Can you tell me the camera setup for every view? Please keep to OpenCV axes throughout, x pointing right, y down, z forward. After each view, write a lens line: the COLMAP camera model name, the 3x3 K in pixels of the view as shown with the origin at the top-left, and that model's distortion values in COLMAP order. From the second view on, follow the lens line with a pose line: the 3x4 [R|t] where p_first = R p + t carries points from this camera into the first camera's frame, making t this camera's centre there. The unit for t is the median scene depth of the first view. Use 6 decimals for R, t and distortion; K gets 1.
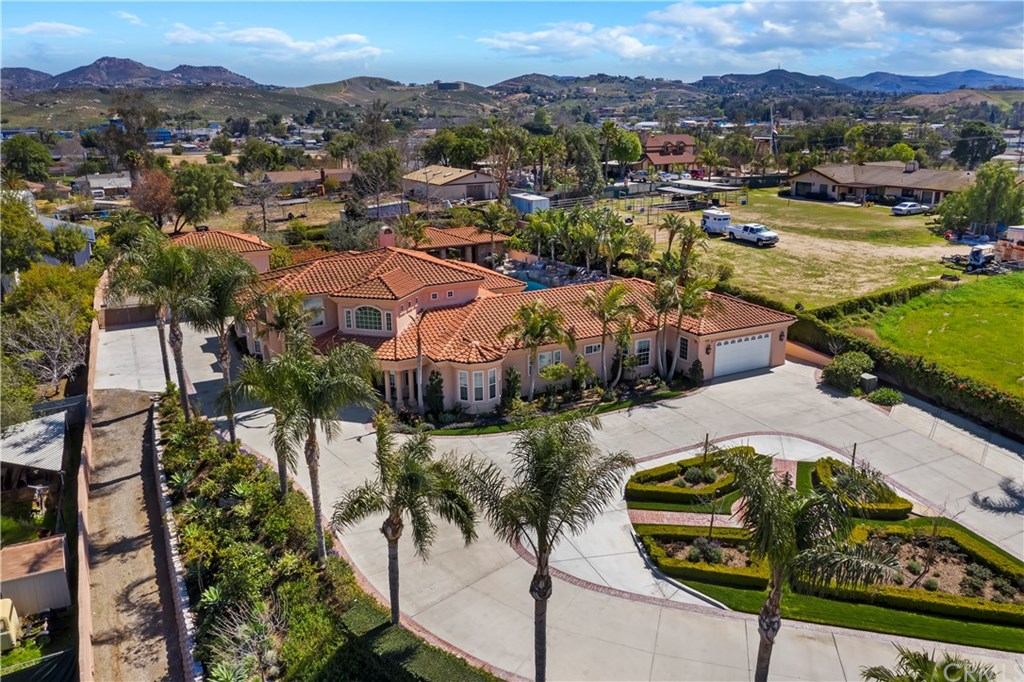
lens RADIAL K [[808.1, 0, 510.6], [0, 808.1, 360.7], [0, 0, 1]] dist [-0.017604, 0.008578]
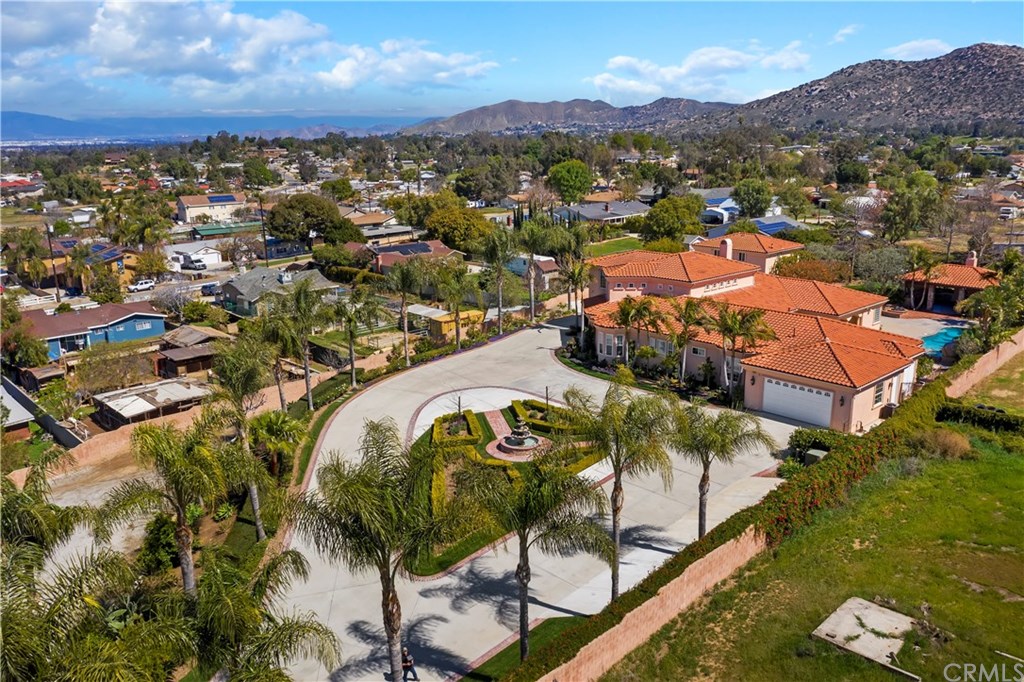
lens RADIAL K [[808.1, 0, 510.6], [0, 808.1, 360.7], [0, 0, 1]] dist [-0.017604, 0.008578]
pose [[0.268895, 0.268072, -0.925112, 0.547697], [-0.277772, 0.941262, 0.192014, -0.074143], [0.922246, 0.205339, 0.327564, 0.165837]]
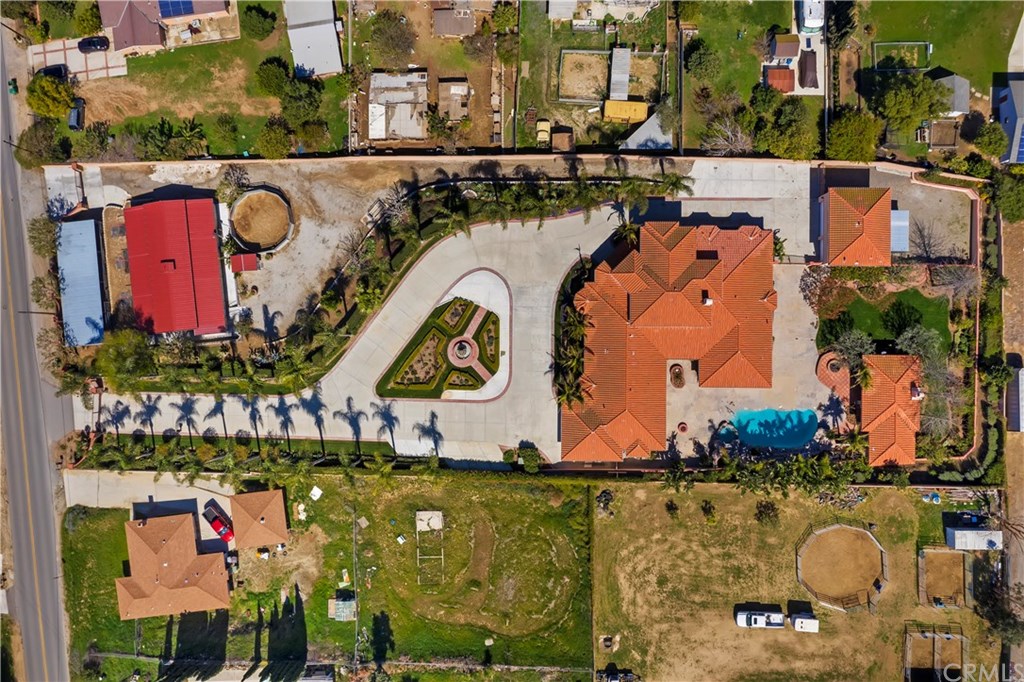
lens RADIAL K [[808.1, 0, 510.6], [0, 808.1, 360.7], [0, 0, 1]] dist [-0.017604, 0.008578]
pose [[-0.462445, 0.885781, 0.039202, 0.054069], [-0.218397, -0.156648, 0.963205, -1.000566], [0.859329, 0.436868, 0.265893, 0.111722]]
